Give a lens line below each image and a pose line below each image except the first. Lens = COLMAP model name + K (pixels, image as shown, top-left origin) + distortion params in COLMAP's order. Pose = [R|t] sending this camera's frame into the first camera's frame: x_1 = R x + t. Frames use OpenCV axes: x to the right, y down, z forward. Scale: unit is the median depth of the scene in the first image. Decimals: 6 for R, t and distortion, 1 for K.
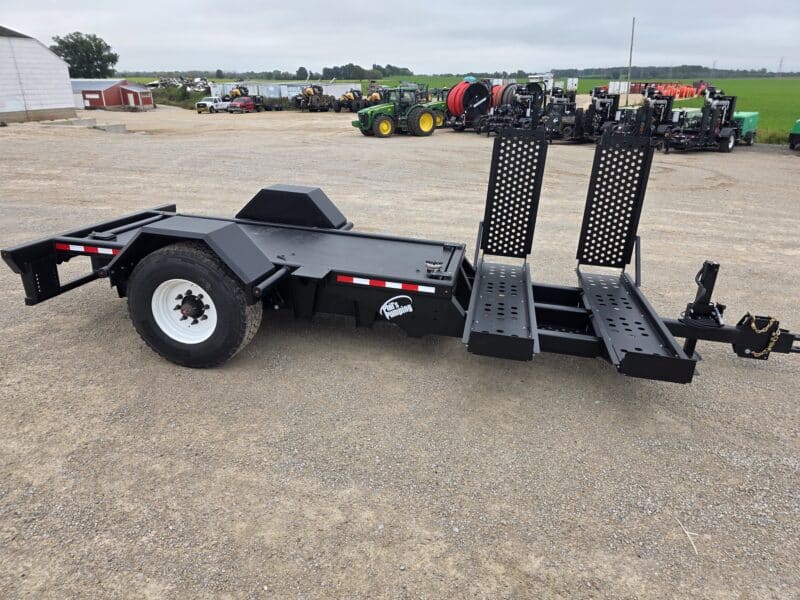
lens RADIAL K [[537.0, 0, 402.5], [0, 537.0, 301.0], [0, 0, 1]] dist [0.062067, -0.065460]
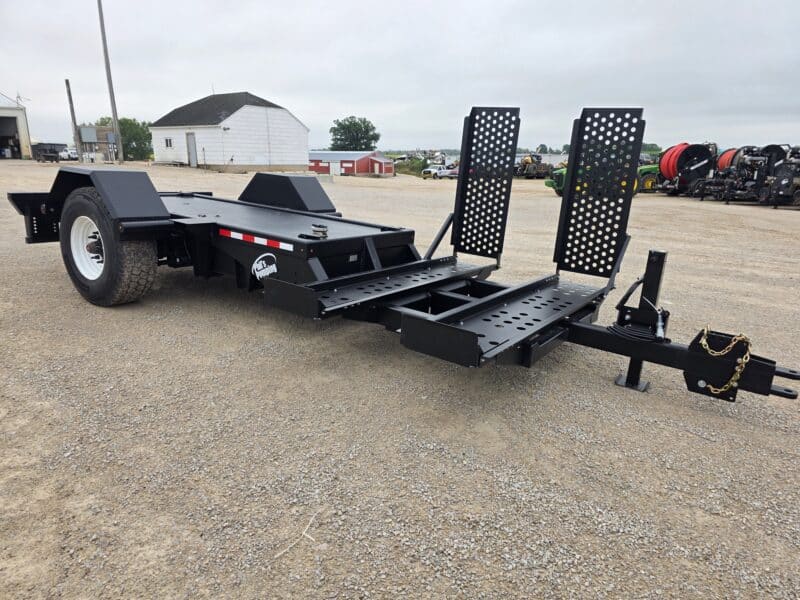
lens RADIAL K [[537.0, 0, 402.1], [0, 537.0, 296.7], [0, 0, 1]] dist [0.062067, -0.065460]
pose [[0.912322, 0.107197, -0.395194, 0.520900], [-0.159530, 0.981916, -0.101935, 0.107934], [0.377120, 0.156043, 0.912925, 0.223791]]
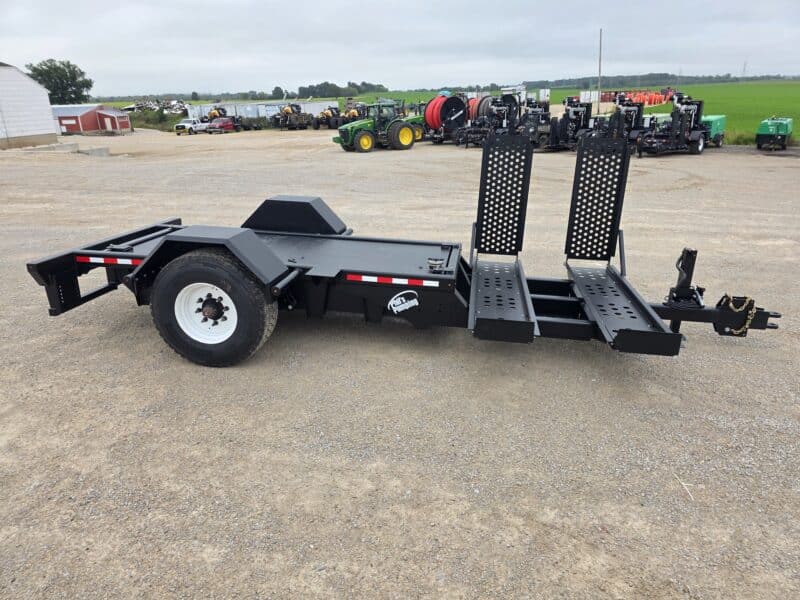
lens RADIAL K [[537.0, 0, 401.0], [0, 537.0, 299.0], [0, 0, 1]] dist [0.062067, -0.065460]
pose [[0.998722, -0.042294, 0.027664, -0.040739], [0.043060, 0.998688, -0.027713, 0.032032], [-0.026456, 0.028869, 0.999233, -0.064266]]
